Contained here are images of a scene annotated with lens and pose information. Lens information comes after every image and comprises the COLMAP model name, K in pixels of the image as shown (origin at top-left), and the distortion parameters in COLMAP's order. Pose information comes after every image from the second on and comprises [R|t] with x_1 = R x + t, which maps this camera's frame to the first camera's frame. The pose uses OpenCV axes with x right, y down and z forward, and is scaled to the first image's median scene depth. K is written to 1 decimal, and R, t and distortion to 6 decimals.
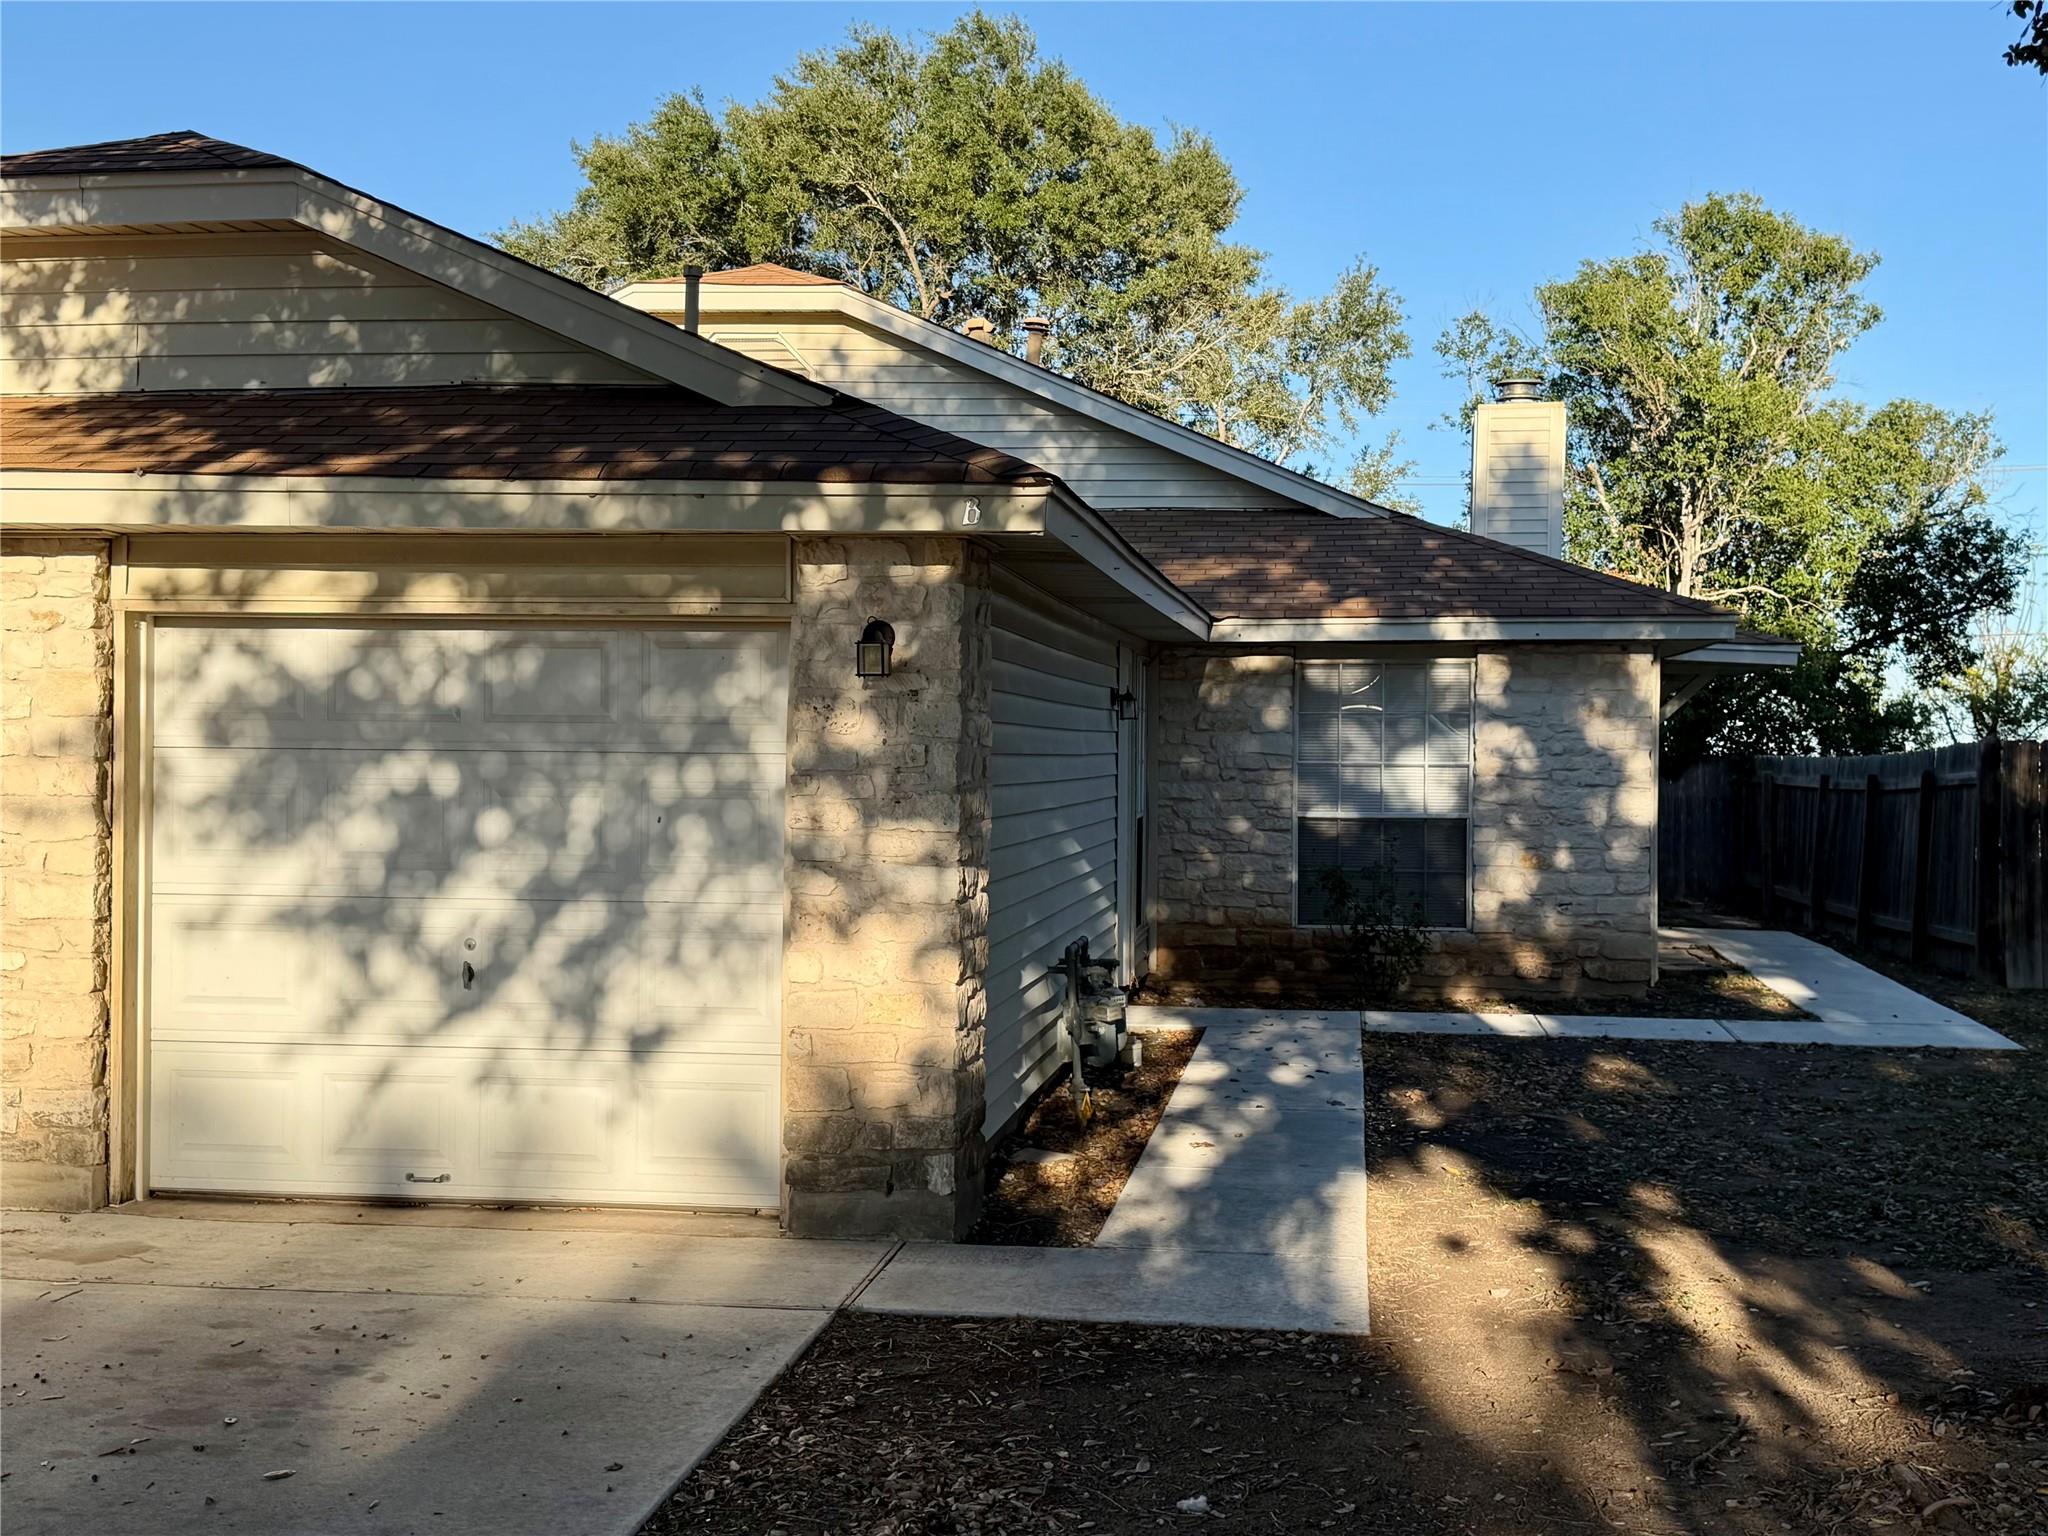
lens RADIAL K [[2282.6, 0, 1024.0], [0, 2282.6, 768.0], [0, 0, 1]] dist [0.200652, -0.493132]
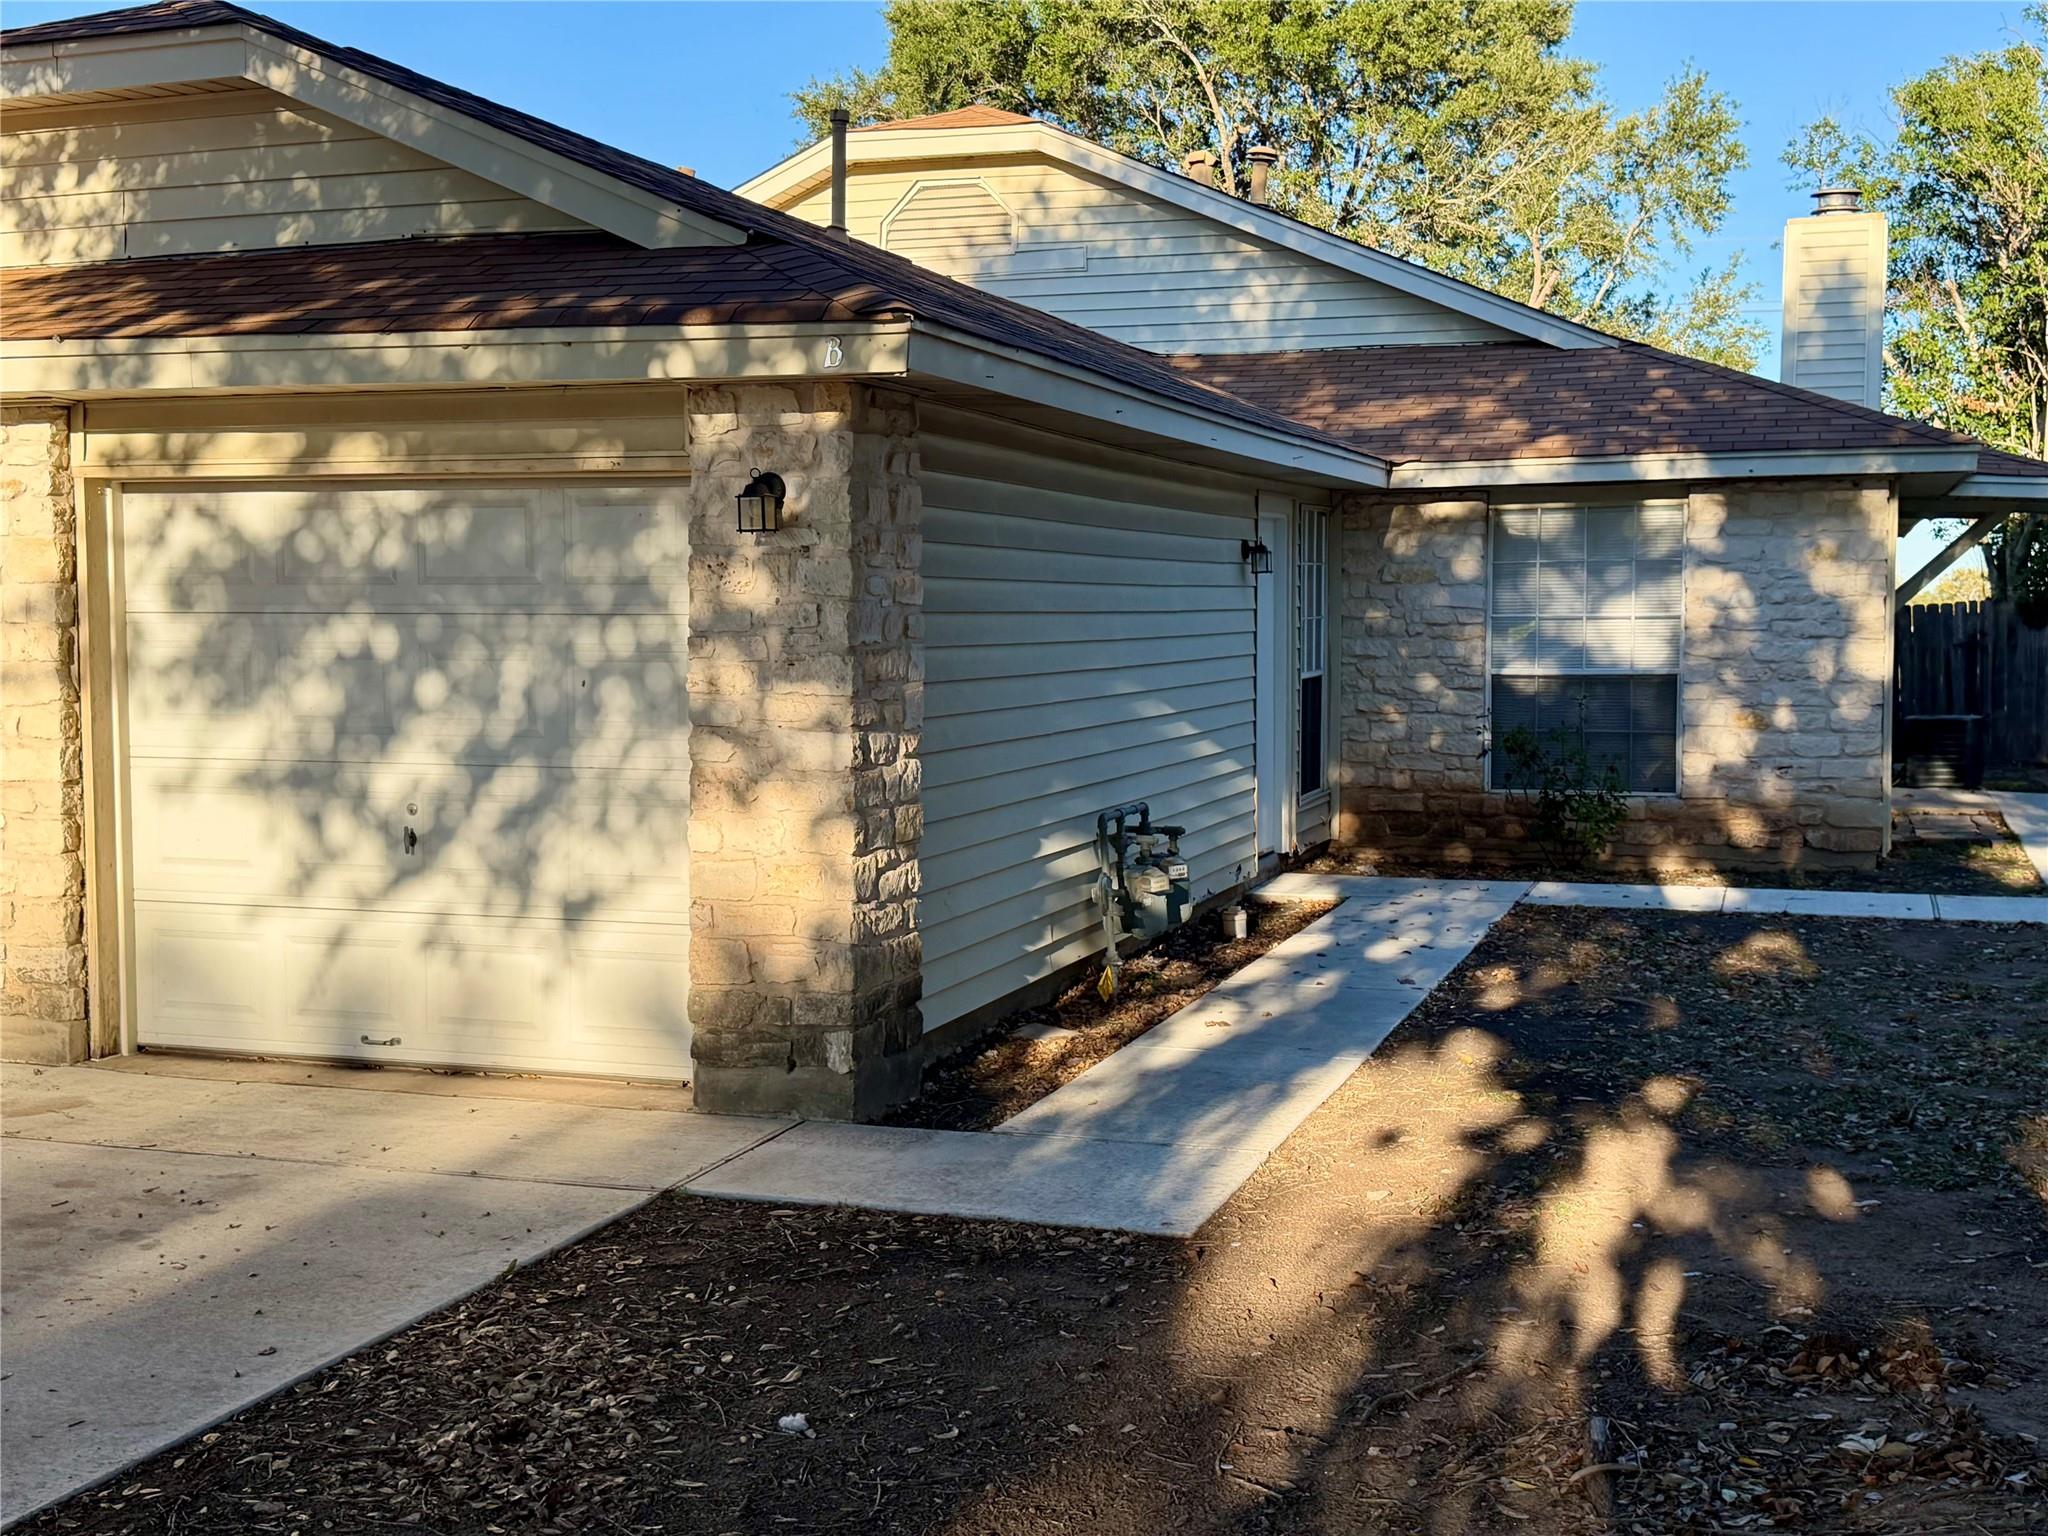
lens RADIAL K [[2288.5, 0, 1022.6], [0, 2288.5, 748.5], [0, 0, 1]] dist [0.203038, -0.483236]
pose [[0.982312, 0.000425, -0.187250, 0.200147], [0.009604, 0.998567, 0.052647, 0.000655], [0.187004, -0.053514, 0.980900, 0.072939]]
